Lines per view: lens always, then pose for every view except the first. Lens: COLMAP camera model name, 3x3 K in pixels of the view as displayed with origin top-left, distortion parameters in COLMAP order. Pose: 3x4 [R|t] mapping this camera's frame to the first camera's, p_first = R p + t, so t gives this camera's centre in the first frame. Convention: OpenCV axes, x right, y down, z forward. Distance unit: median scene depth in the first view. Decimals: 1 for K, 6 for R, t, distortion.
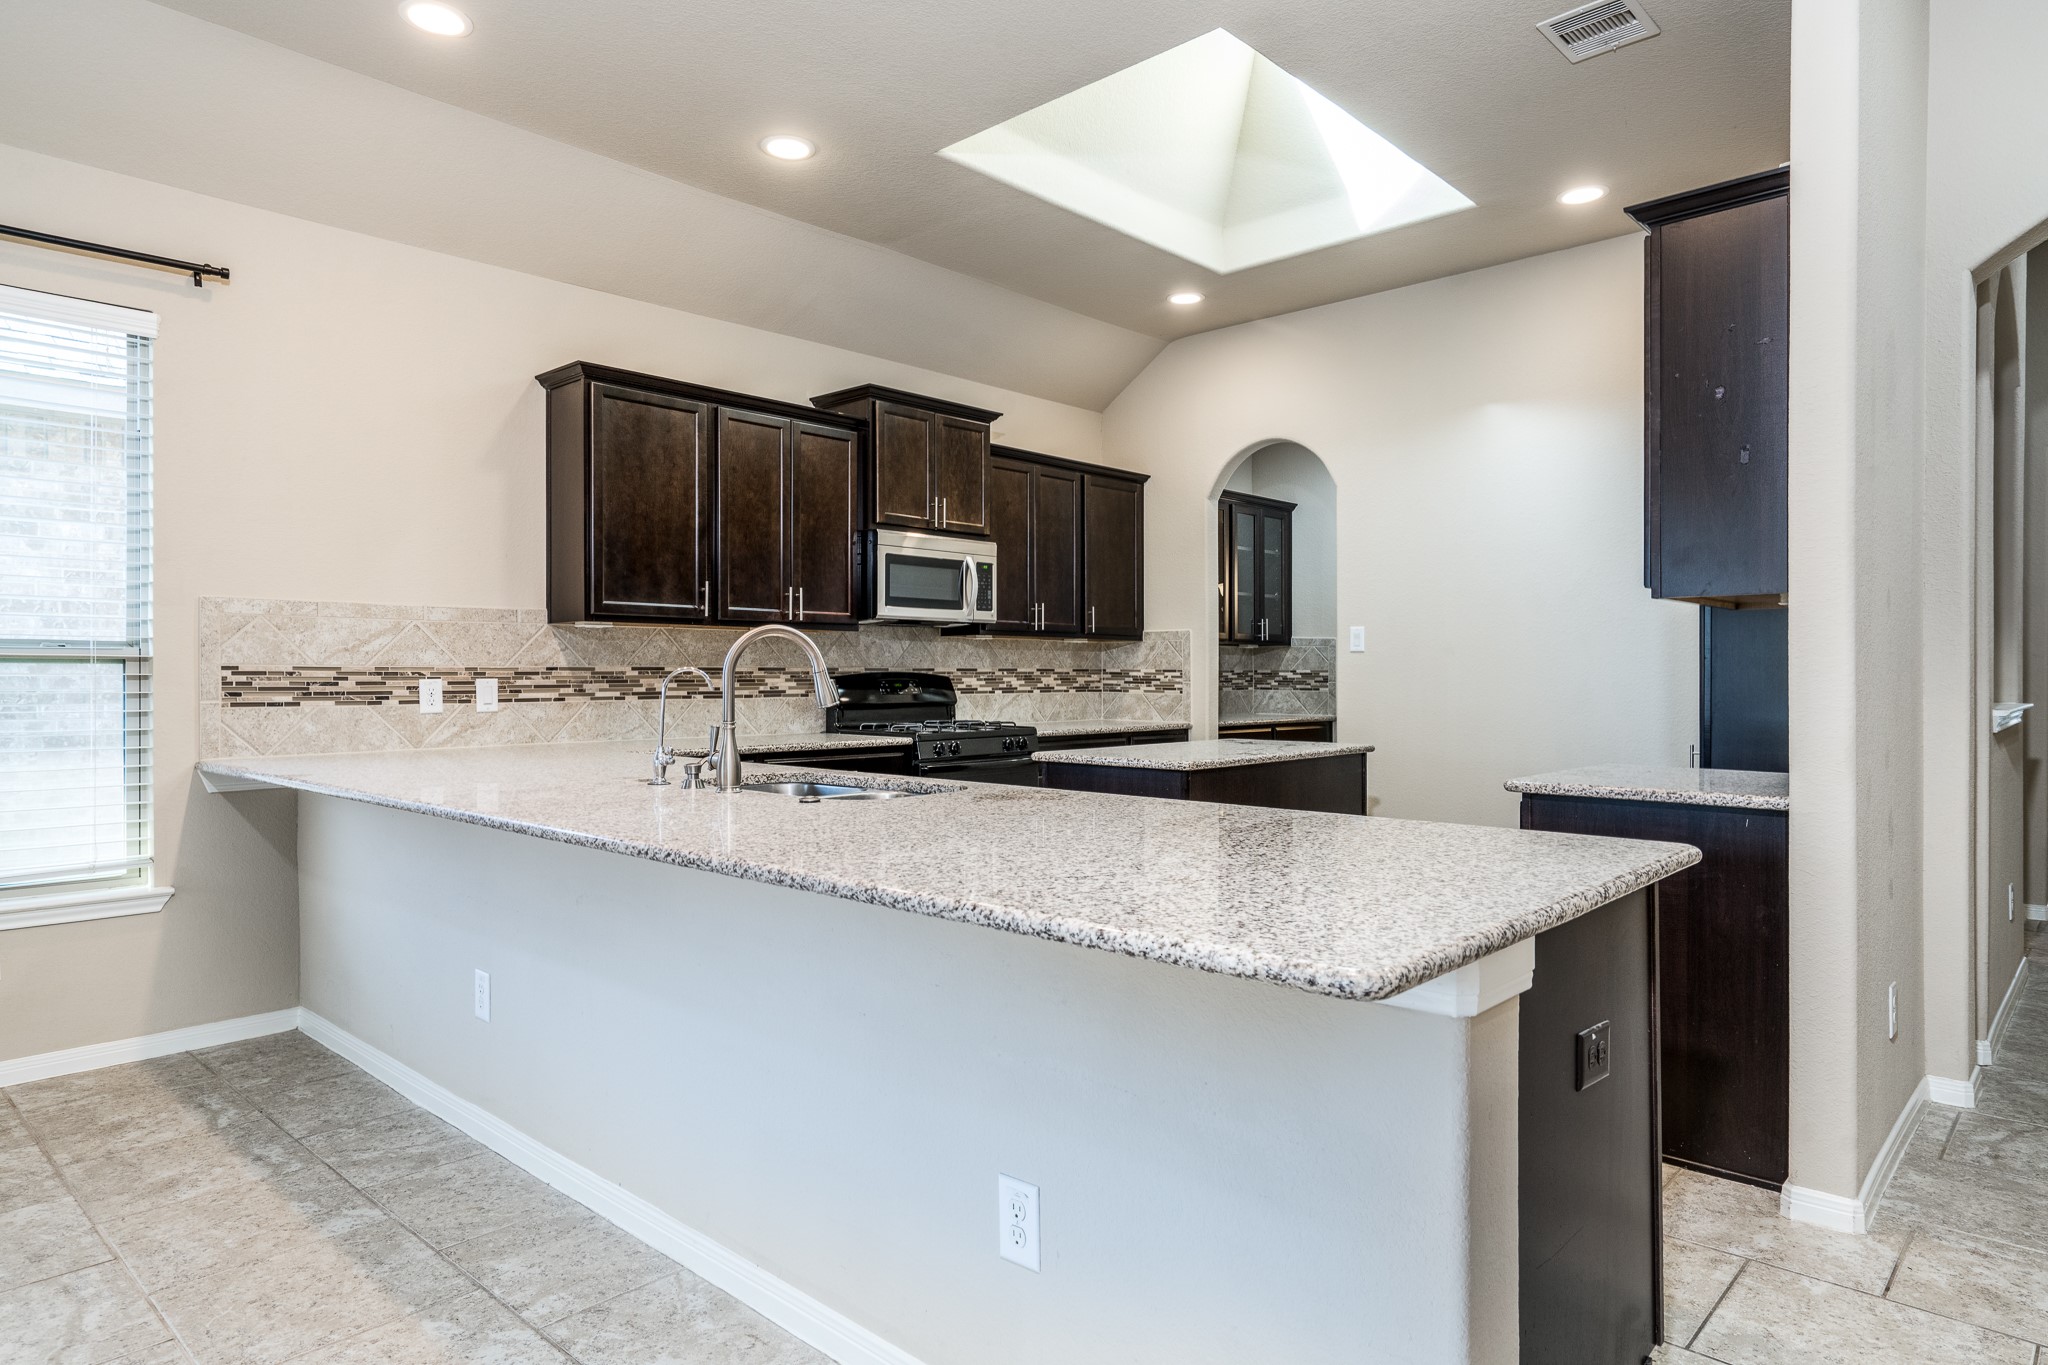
lens RADIAL K [[1205.2, 0, 1025.2], [0, 1205.2, 674.9], [0, 0, 1]] dist [-0.002290, -0.000086]
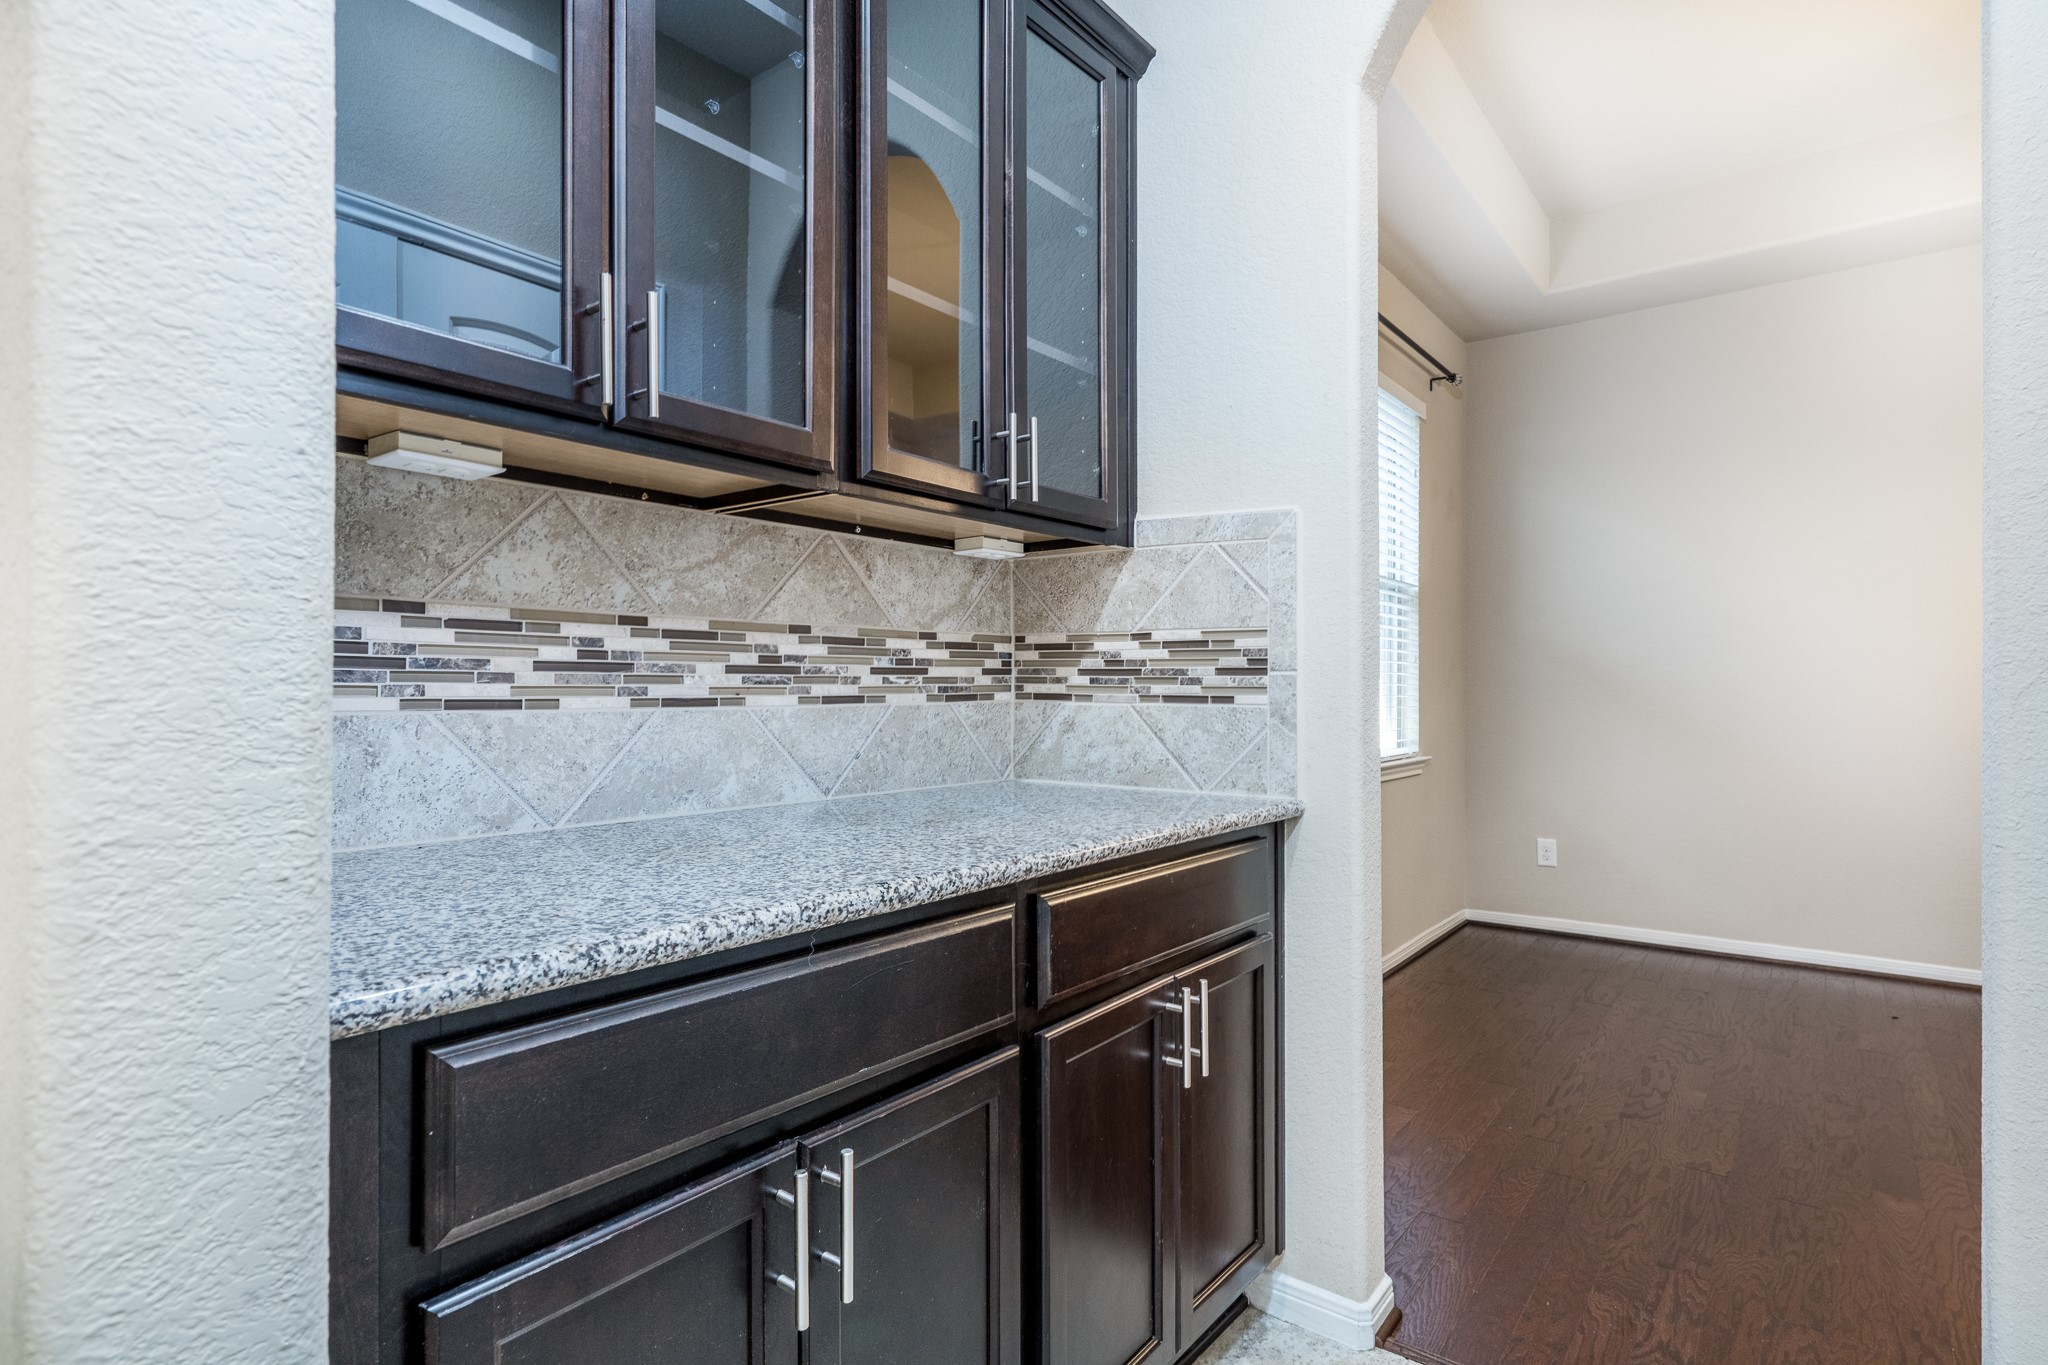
lens RADIAL K [[1075.2, 0, 1023.6], [0, 1075.2, 680.5], [0, 0, 1]] dist [-0.000646, -0.000019]
pose [[0.994371, -0.003510, 0.105897, 0.167534], [0.004132, 0.999975, -0.005657, 0.008868], [-0.105875, 0.006063, 0.994361, 0.748715]]
